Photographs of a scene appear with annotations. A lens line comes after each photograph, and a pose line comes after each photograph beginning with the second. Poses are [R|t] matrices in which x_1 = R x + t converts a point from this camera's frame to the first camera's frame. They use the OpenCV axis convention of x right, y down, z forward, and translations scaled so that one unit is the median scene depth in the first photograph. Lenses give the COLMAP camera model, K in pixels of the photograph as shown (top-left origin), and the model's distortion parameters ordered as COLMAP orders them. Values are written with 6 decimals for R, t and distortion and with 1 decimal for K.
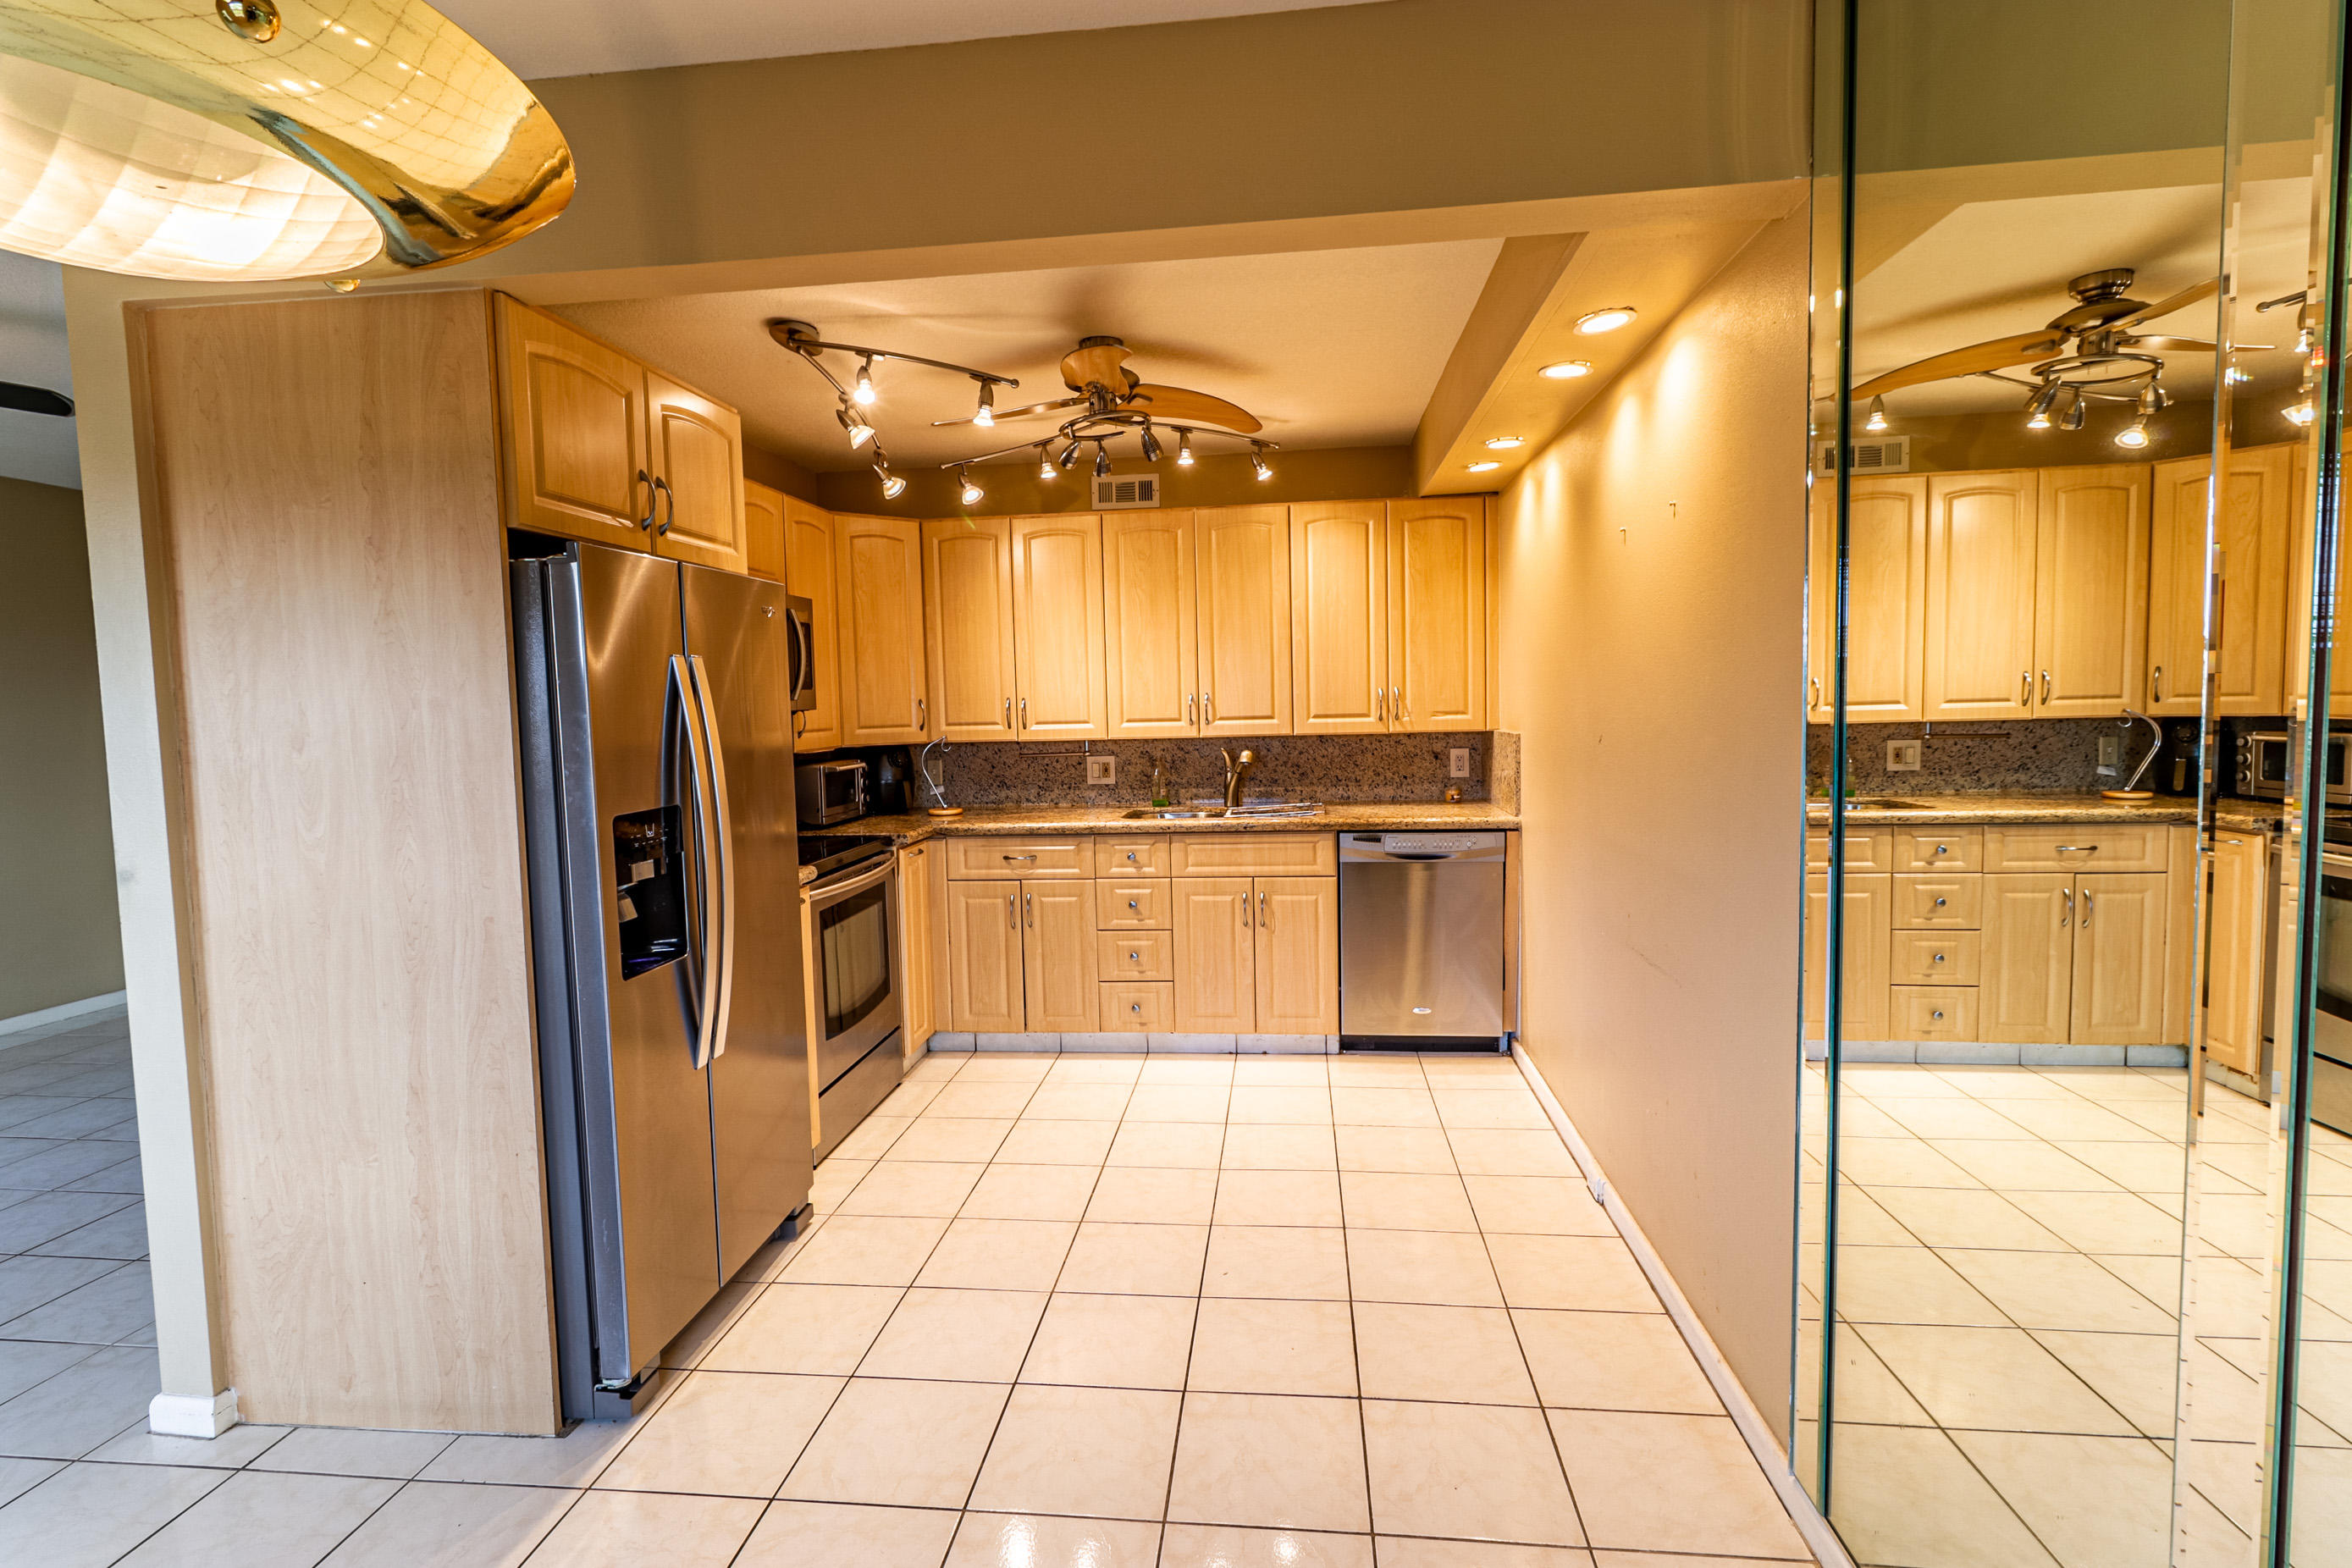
lens RADIAL K [[1094.2, 0, 1171.0], [0, 1094.2, 771.0], [0, 0, 1]] dist [0.001879, 0.000755]
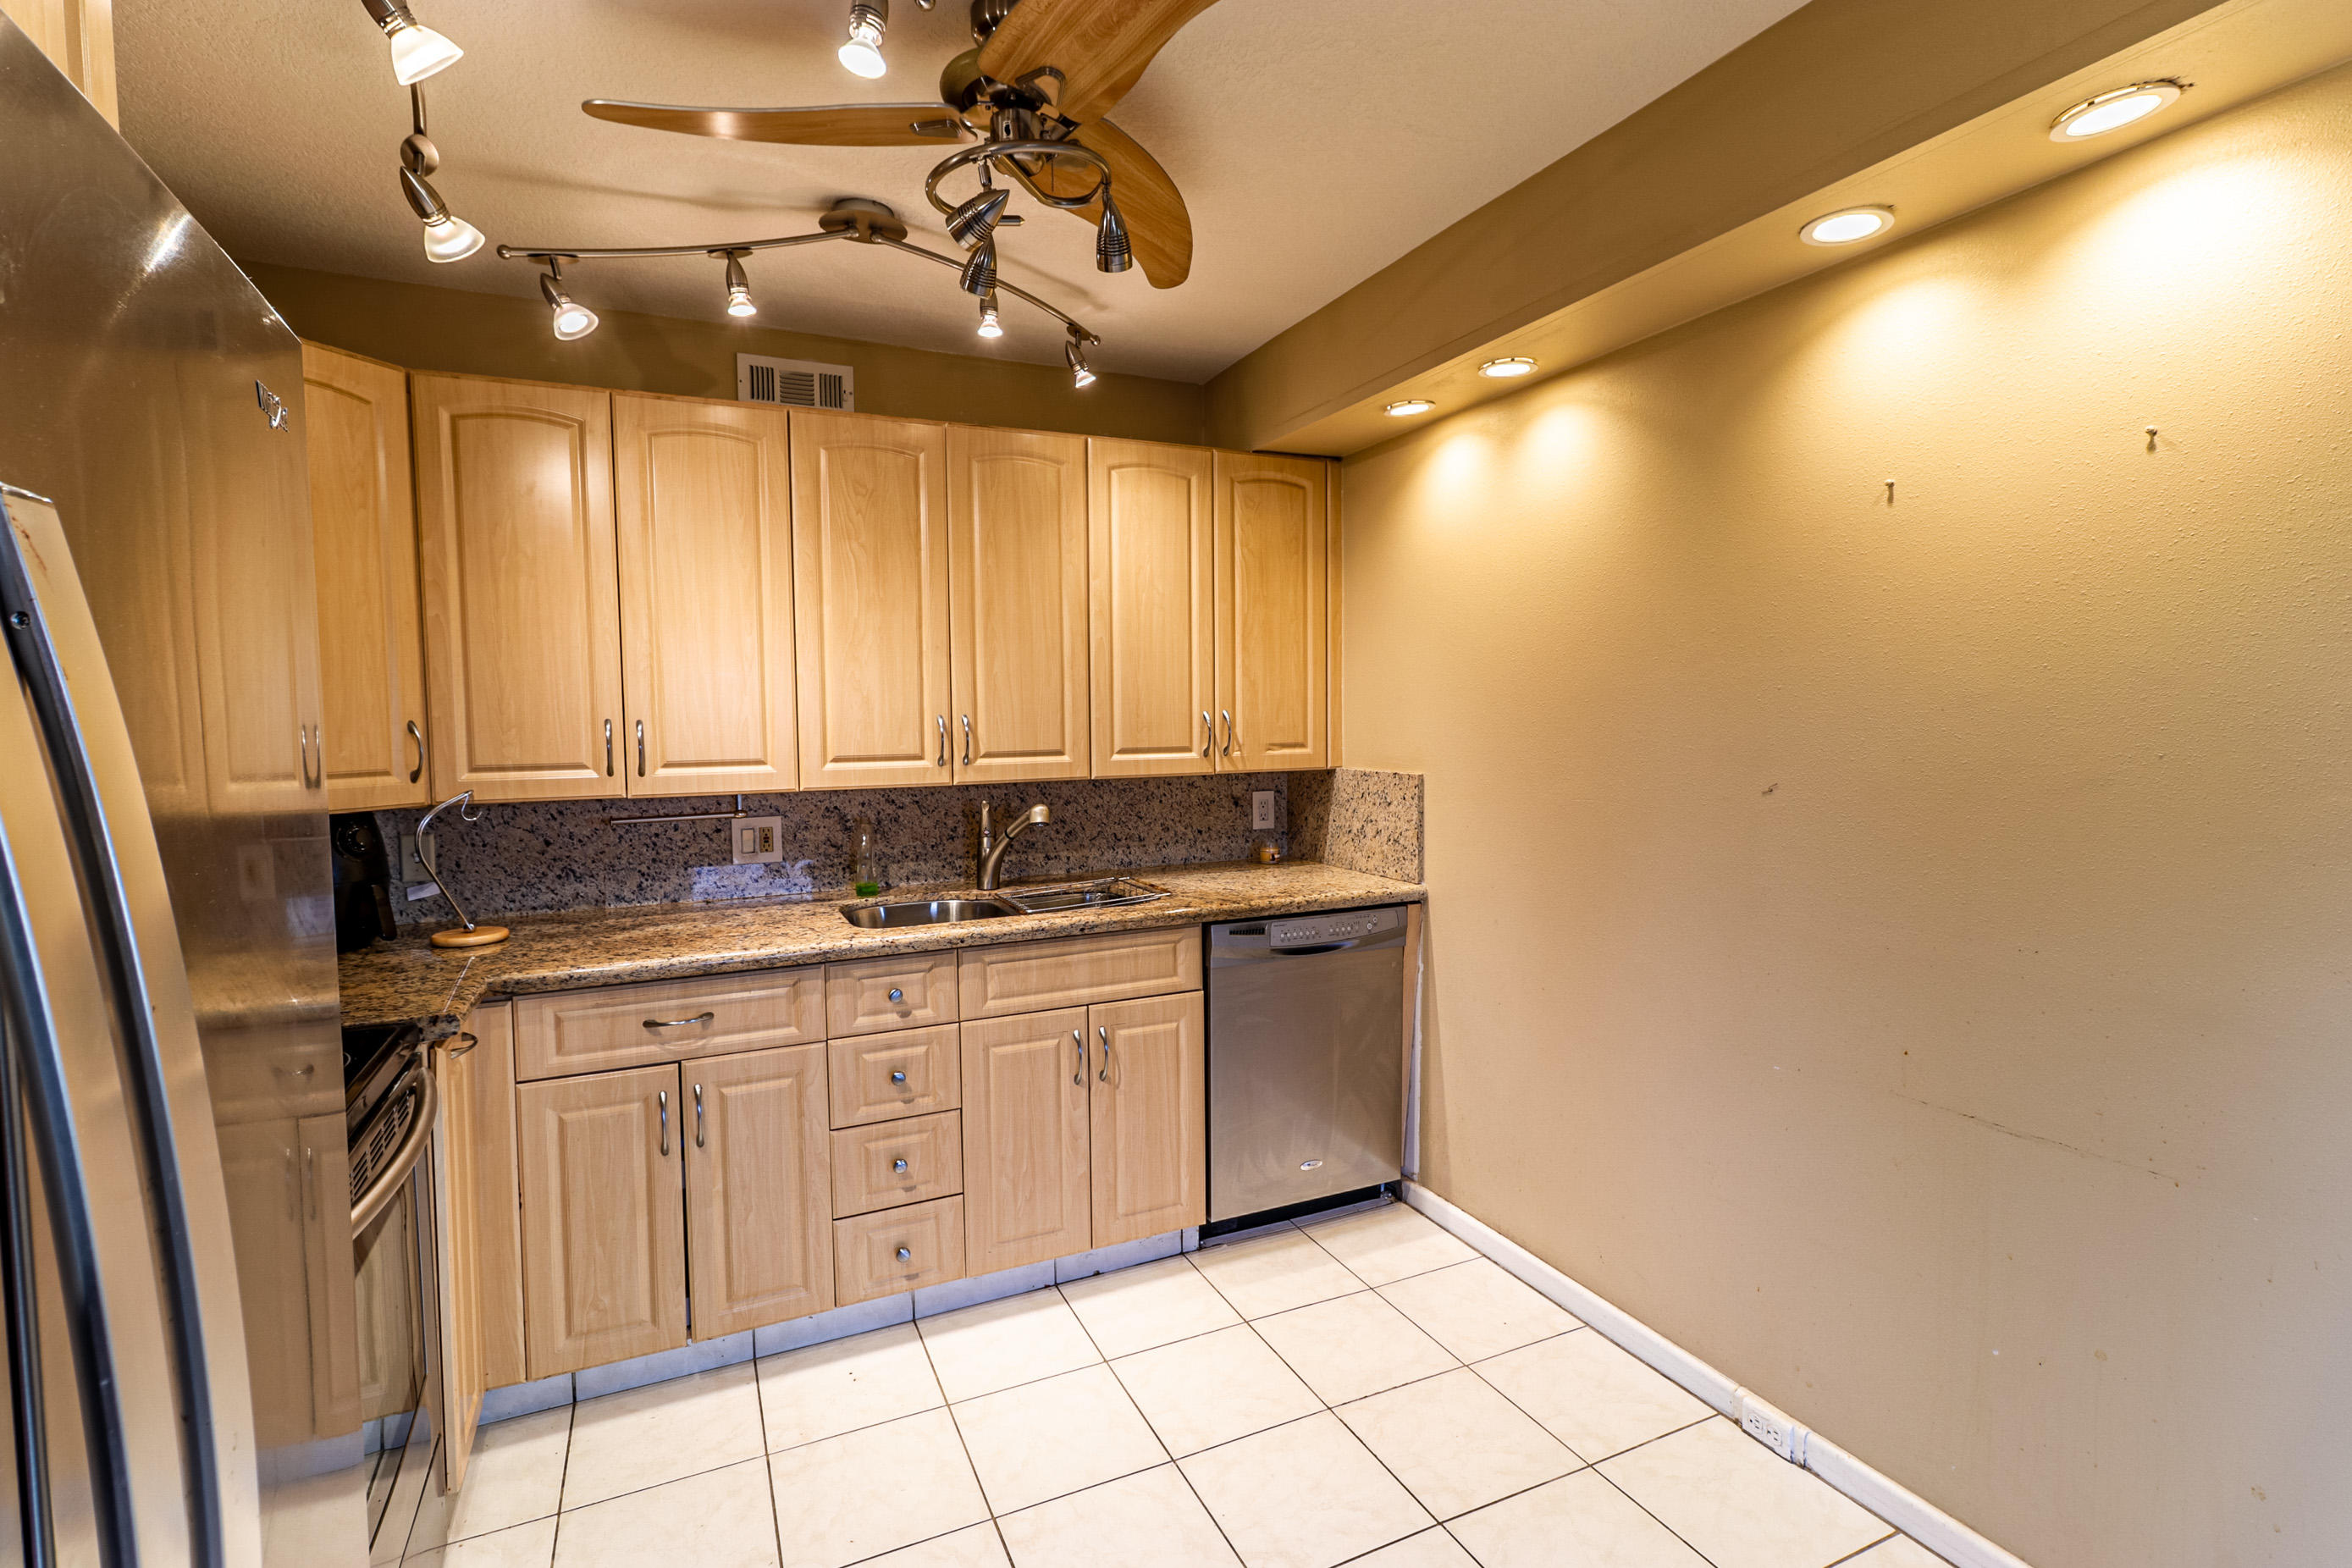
lens RADIAL K [[1094.2, 0, 1171.0], [0, 1094.2, 771.0], [0, 0, 1]] dist [0.001879, 0.000755]
pose [[0.858659, -0.014689, 0.512337, -0.198397], [0.025509, 0.999575, -0.014093, -0.027773], [-0.511912, 0.025171, 0.858669, 0.406088]]
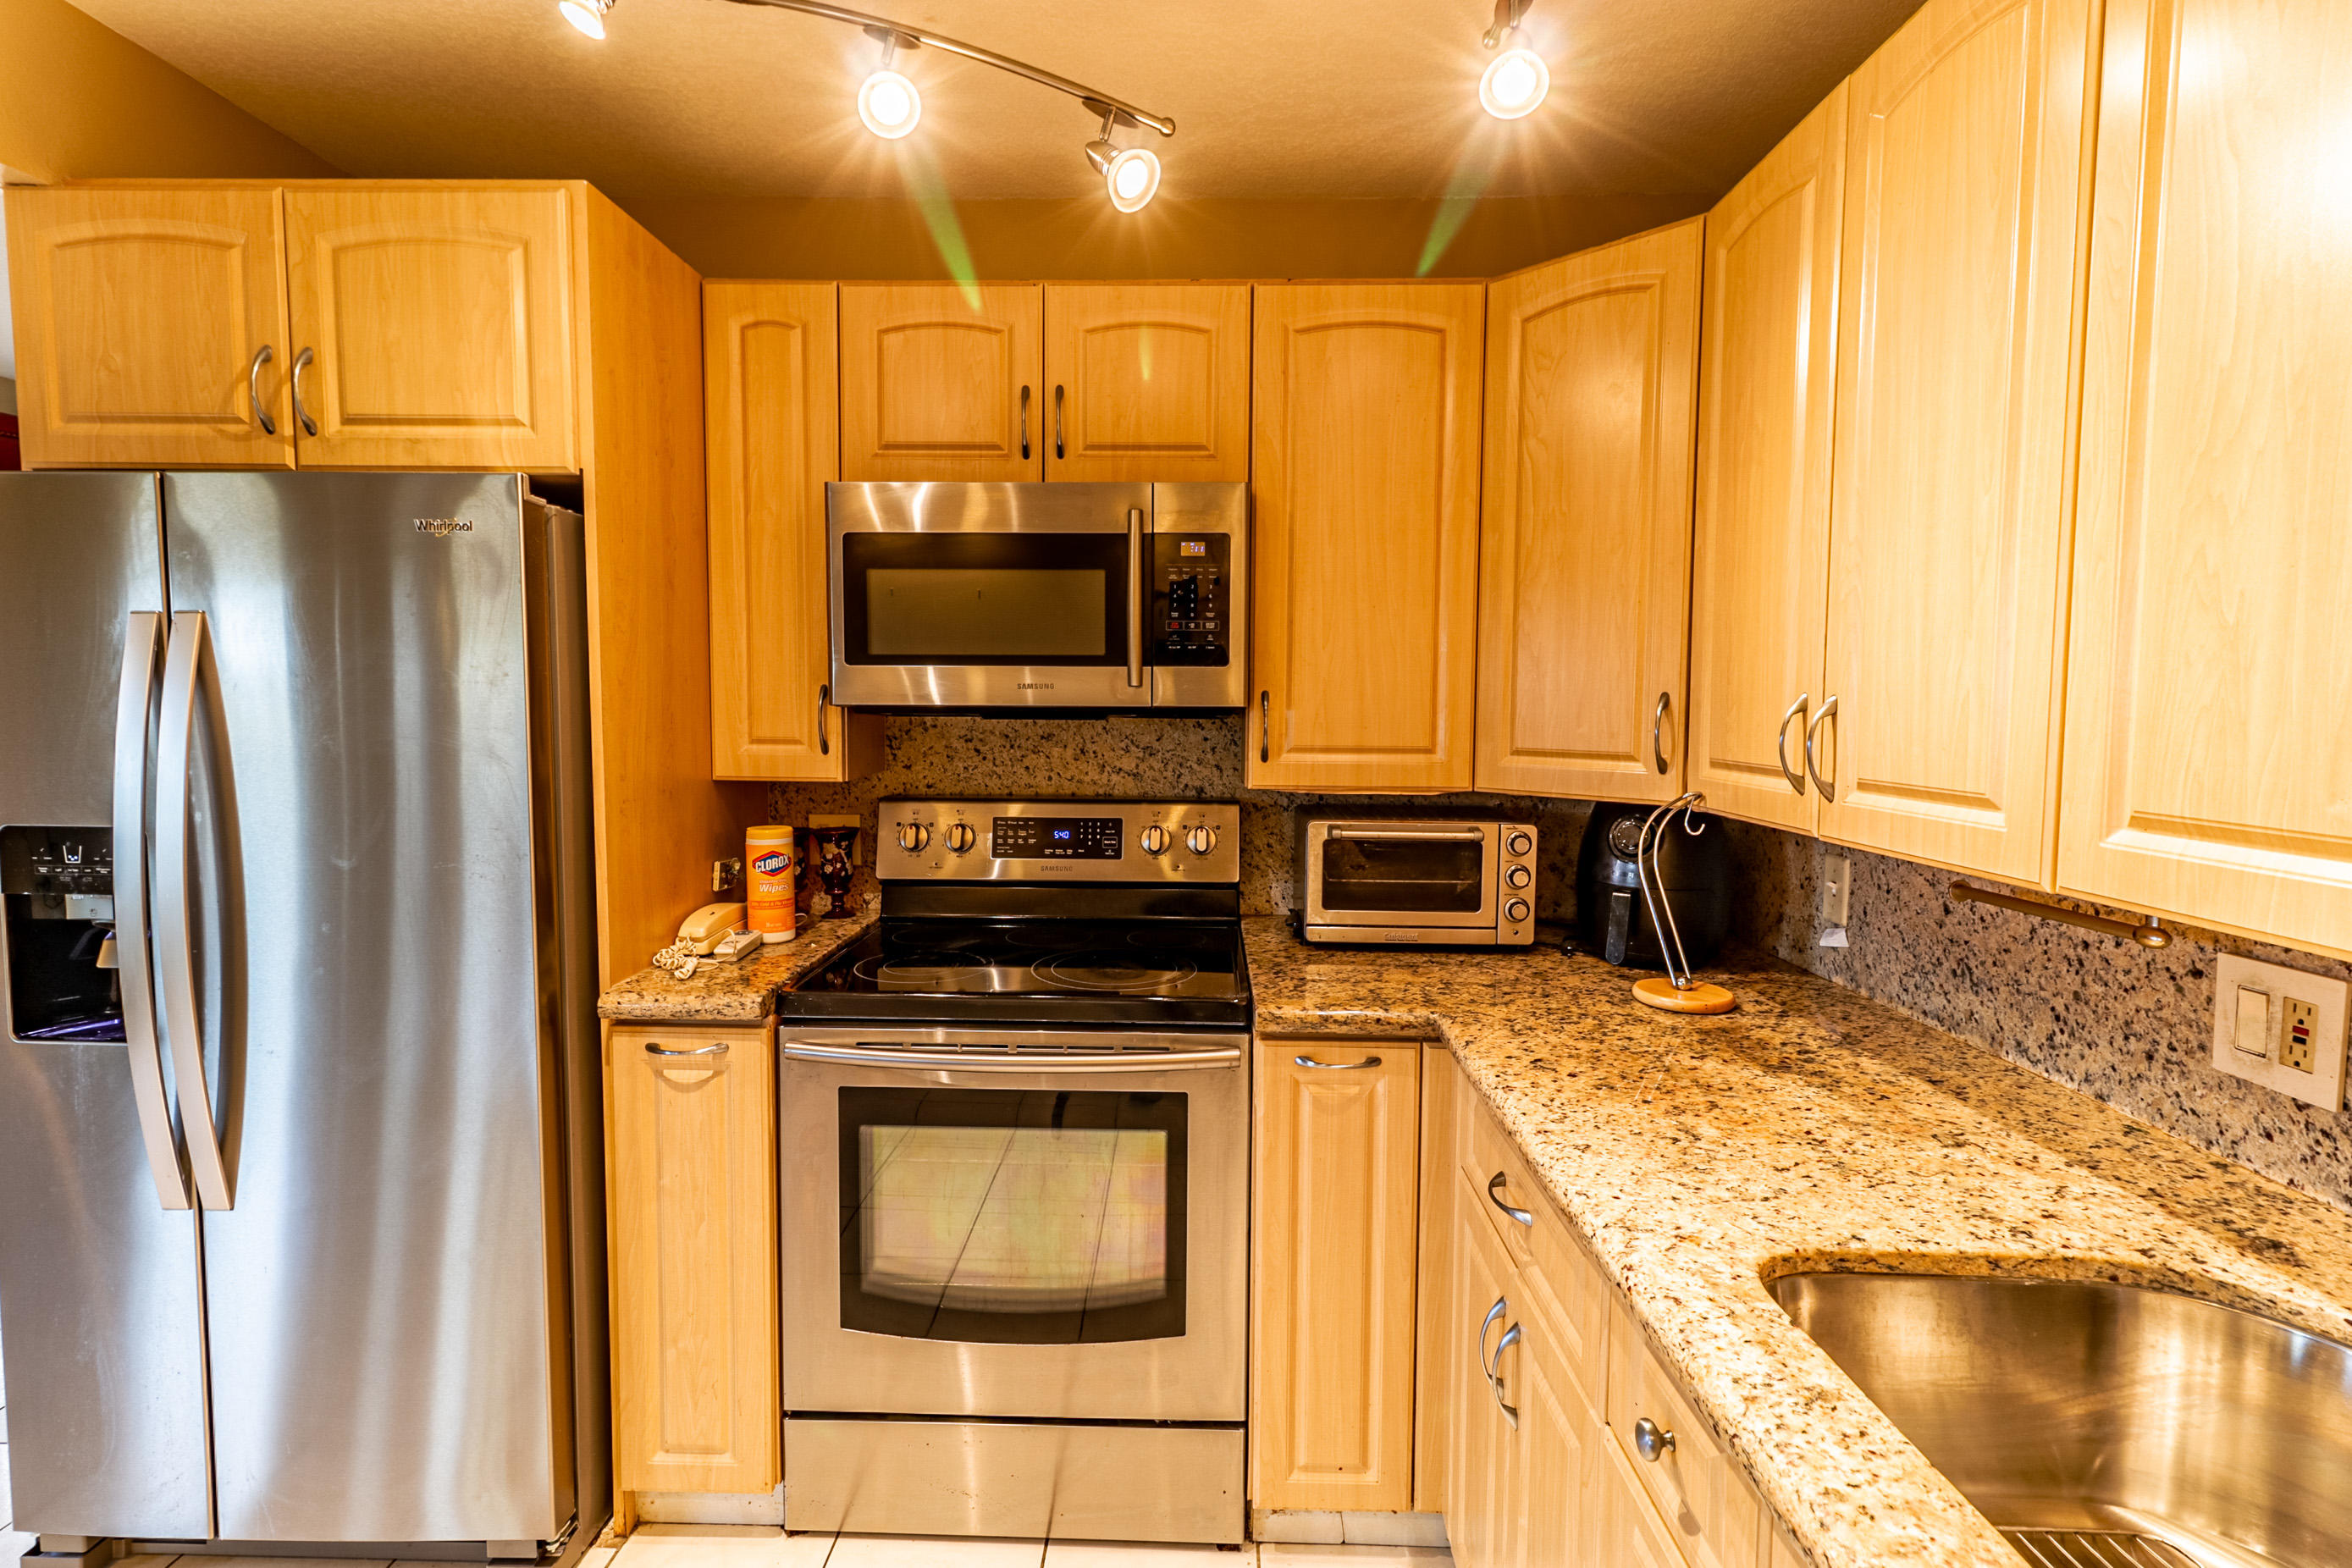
lens RADIAL K [[1094.2, 0, 1171.0], [0, 1094.2, 771.0], [0, 0, 1]] dist [0.001879, 0.000755]
pose [[0.078533, 0.093149, -0.992550, 0.152936], [-0.077858, 0.993157, 0.087045, -0.061804], [0.993867, 0.070442, 0.085248, 0.843477]]
